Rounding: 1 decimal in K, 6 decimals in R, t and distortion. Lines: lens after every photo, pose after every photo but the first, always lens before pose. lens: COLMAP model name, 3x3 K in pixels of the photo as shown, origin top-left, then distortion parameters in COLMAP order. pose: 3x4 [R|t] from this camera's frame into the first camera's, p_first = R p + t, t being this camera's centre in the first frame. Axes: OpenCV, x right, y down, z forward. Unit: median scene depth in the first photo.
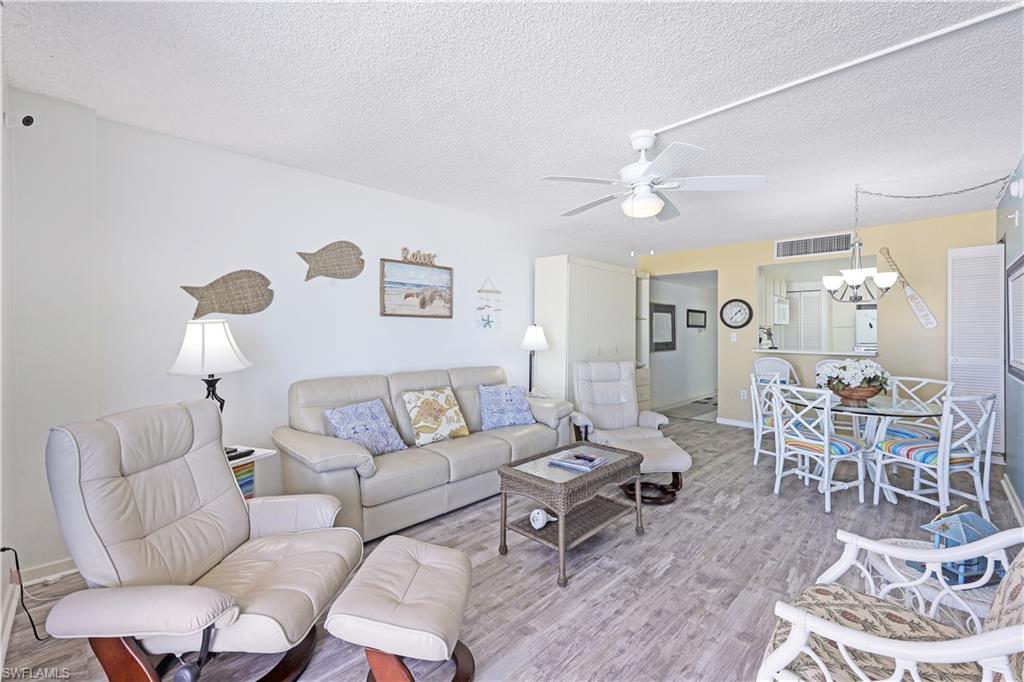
lens RADIAL K [[439.8, 0, 512.0], [0, 439.8, 341.0], [0, 0, 1]] dist [0.000054, -0.000025]
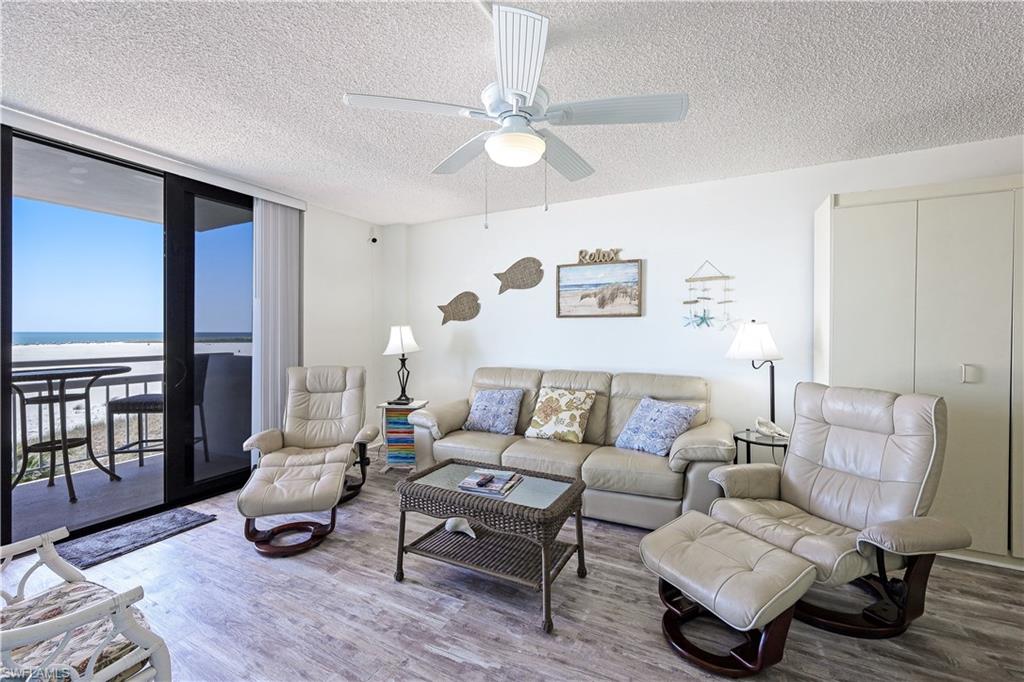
lens RADIAL K [[420.0, 0, 512.0], [0, 420.0, 341.0], [0, 0, 1]] dist [0.001807, 0.000230]
pose [[0.294266, 0.020431, -0.955505, 0.681029], [-0.019093, 0.999698, 0.015495, -0.012284], [0.955533, 0.013684, 0.294567, 0.582341]]
